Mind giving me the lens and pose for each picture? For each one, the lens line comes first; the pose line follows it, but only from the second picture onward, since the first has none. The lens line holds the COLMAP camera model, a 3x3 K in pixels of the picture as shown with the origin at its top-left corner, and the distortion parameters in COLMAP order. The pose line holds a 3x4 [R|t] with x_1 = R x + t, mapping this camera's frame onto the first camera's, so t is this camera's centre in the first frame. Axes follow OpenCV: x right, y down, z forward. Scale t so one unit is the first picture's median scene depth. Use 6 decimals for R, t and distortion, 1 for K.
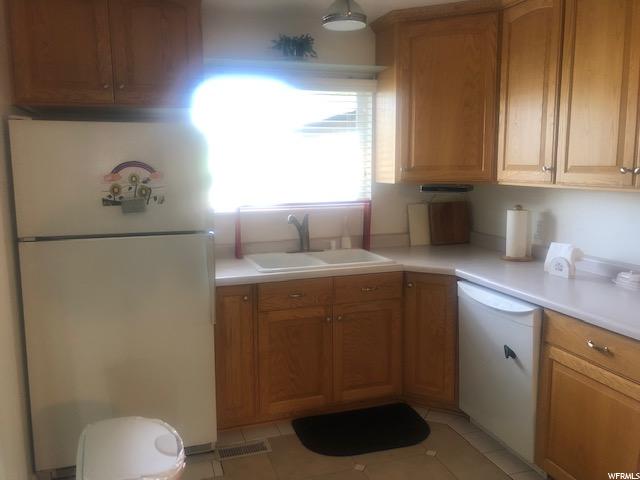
lens RADIAL K [[520.5, 0, 319.6], [0, 520.5, 231.9], [0, 0, 1]] dist [0.015188, -0.013025]
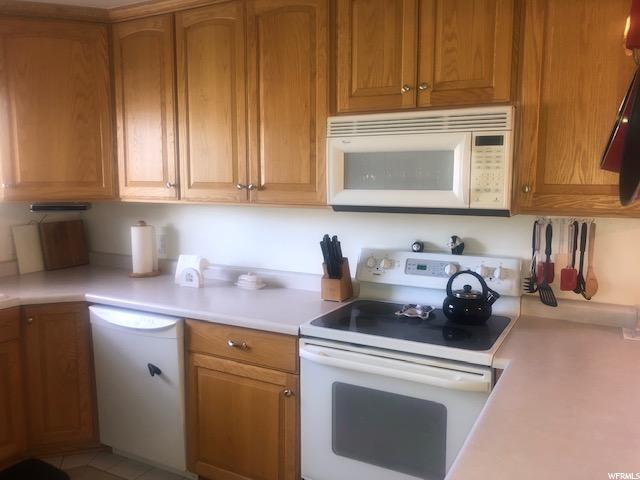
lens RADIAL K [[520.5, 0, 319.6], [0, 520.5, 231.9], [0, 0, 1]] dist [0.015188, -0.013025]
pose [[0.733055, -0.063857, 0.677165, -0.056868], [0.083813, 0.996476, 0.003237, -0.006441], [-0.674985, 0.054382, 0.735824, 0.038697]]
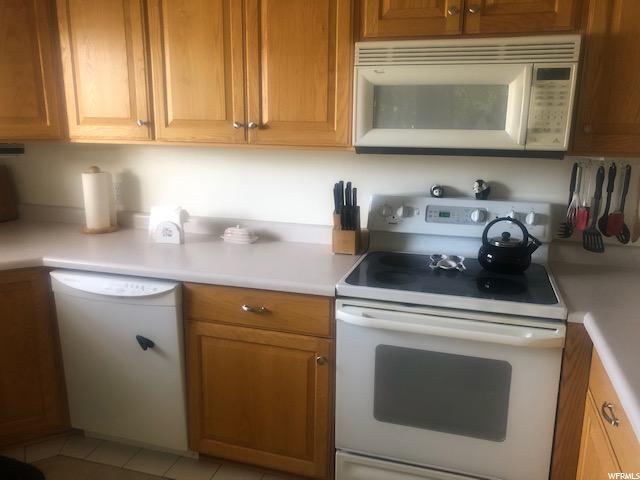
lens RADIAL K [[520.5, 0, 319.6], [0, 520.5, 231.9], [0, 0, 1]] dist [0.015188, -0.013025]
pose [[0.584625, -0.162990, 0.794763, -0.106493], [0.094681, 0.986625, 0.132690, -0.029141], [-0.805760, -0.002325, 0.592238, 0.247833]]
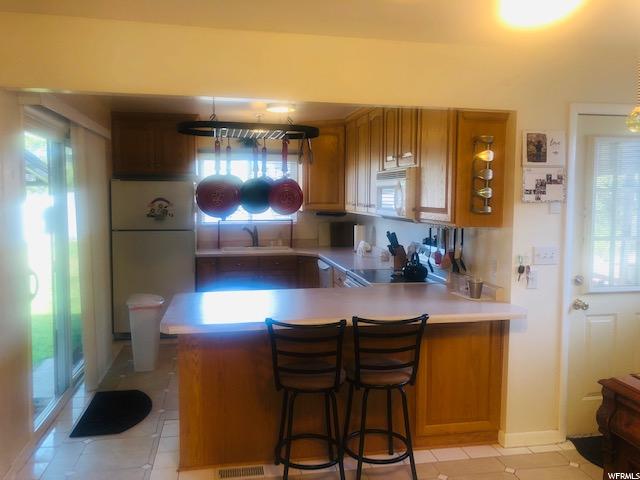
lens RADIAL K [[520.5, 0, 319.6], [0, 520.5, 231.9], [0, 0, 1]] dist [0.015188, -0.013025]
pose [[0.989900, 0.020135, -0.140331, 0.579632], [-0.028762, 0.997801, -0.059719, 0.113298], [0.138819, 0.063152, 0.988302, -1.020103]]
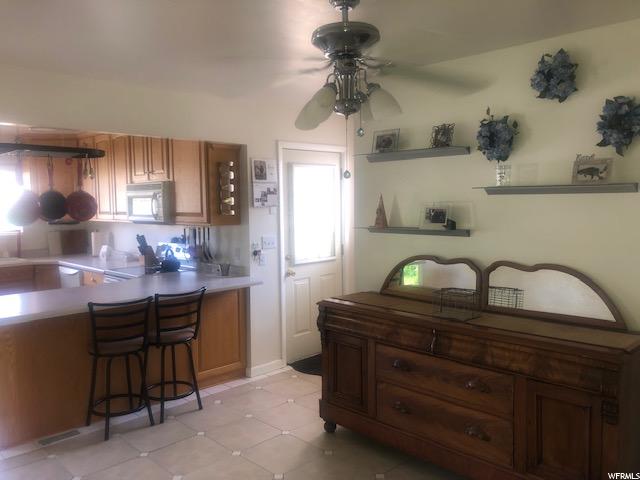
lens RADIAL K [[520.5, 0, 319.6], [0, 520.5, 231.9], [0, 0, 1]] dist [0.015188, -0.013025]
pose [[0.899444, -0.034677, 0.435657, 0.316504], [0.067424, 0.995923, -0.059928, 0.161716], [-0.431803, 0.083276, 0.898115, -1.421638]]
